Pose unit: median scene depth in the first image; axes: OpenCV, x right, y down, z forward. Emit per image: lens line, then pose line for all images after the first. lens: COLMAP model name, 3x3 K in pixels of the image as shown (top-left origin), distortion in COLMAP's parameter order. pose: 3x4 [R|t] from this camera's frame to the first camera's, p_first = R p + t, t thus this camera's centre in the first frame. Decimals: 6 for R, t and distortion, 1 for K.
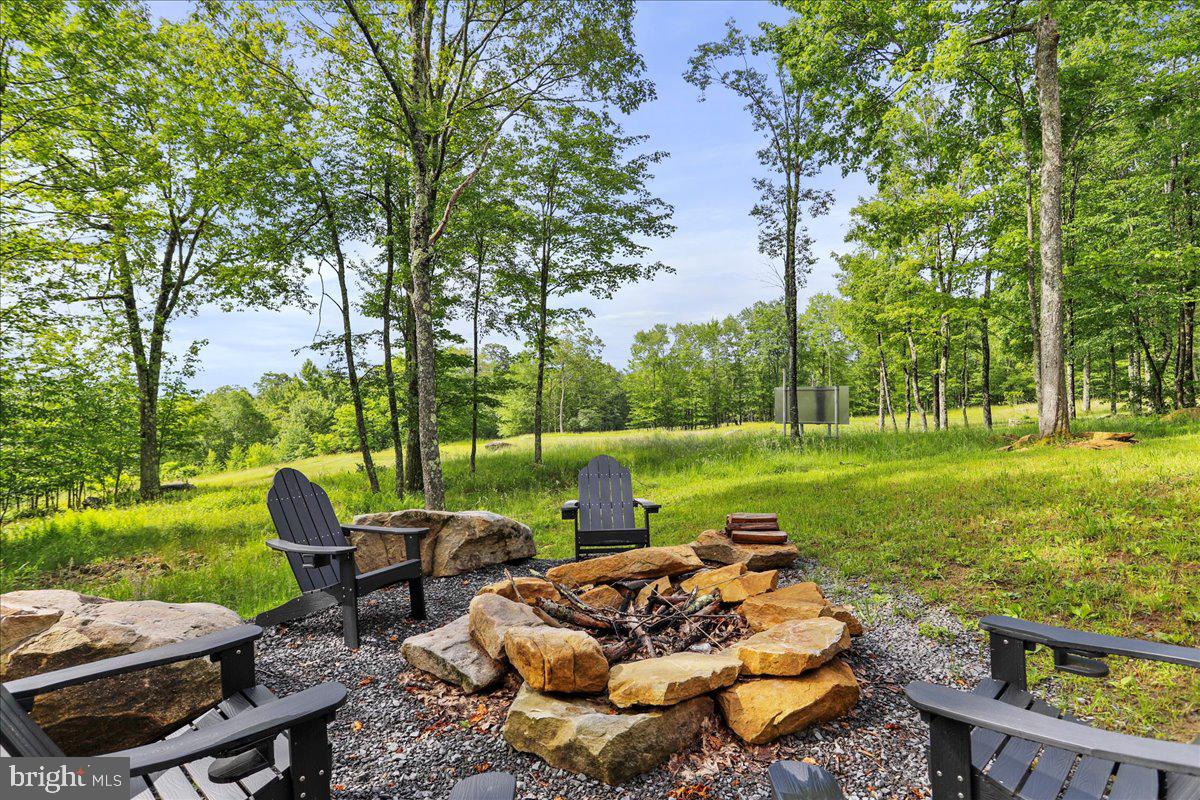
lens RADIAL K [[578.5, 0, 602.3], [0, 578.5, 389.0], [0, 0, 1]] dist [-0.039290, 0.000704]
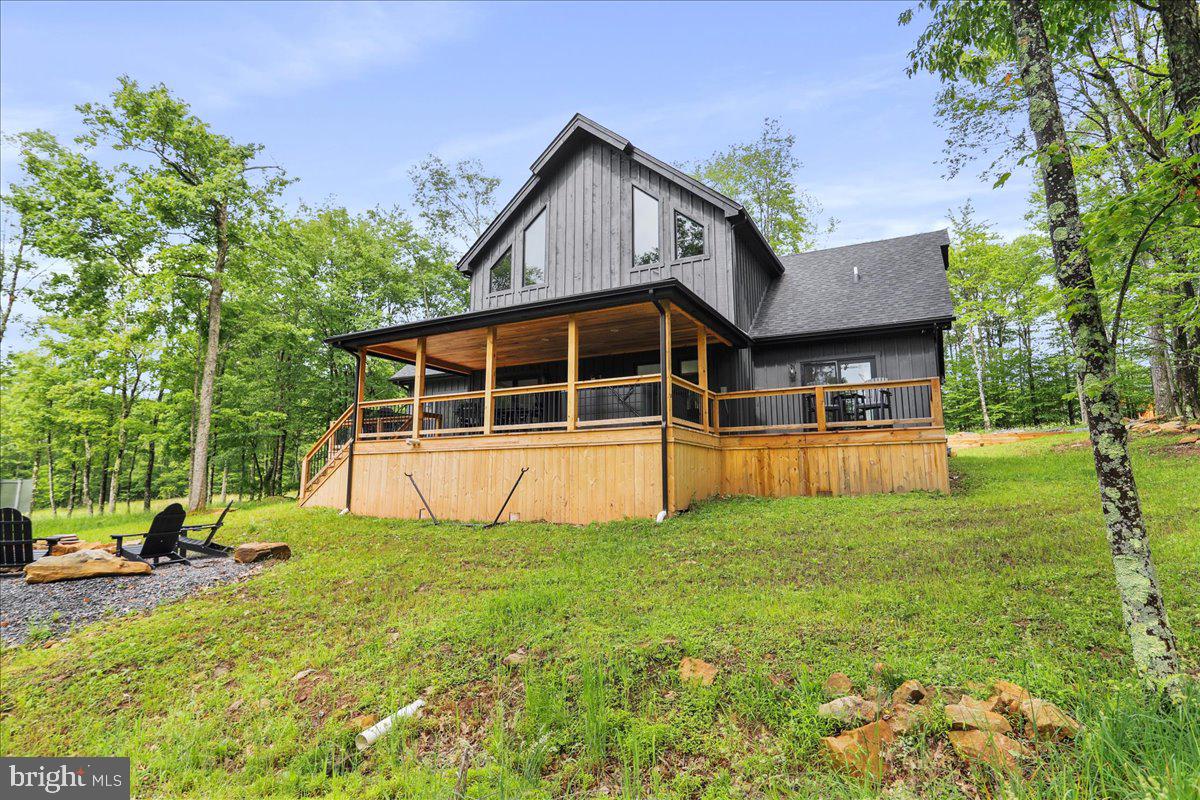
lens RADIAL K [[578.5, 0, 602.3], [0, 578.5, 389.0], [0, 0, 1]] dist [-0.039290, 0.000704]
pose [[0.284535, 0.153814, 0.946246, -0.259596], [0.009526, 0.986542, -0.163229, 0.003654], [-0.958618, 0.055458, 0.279240, -0.333152]]
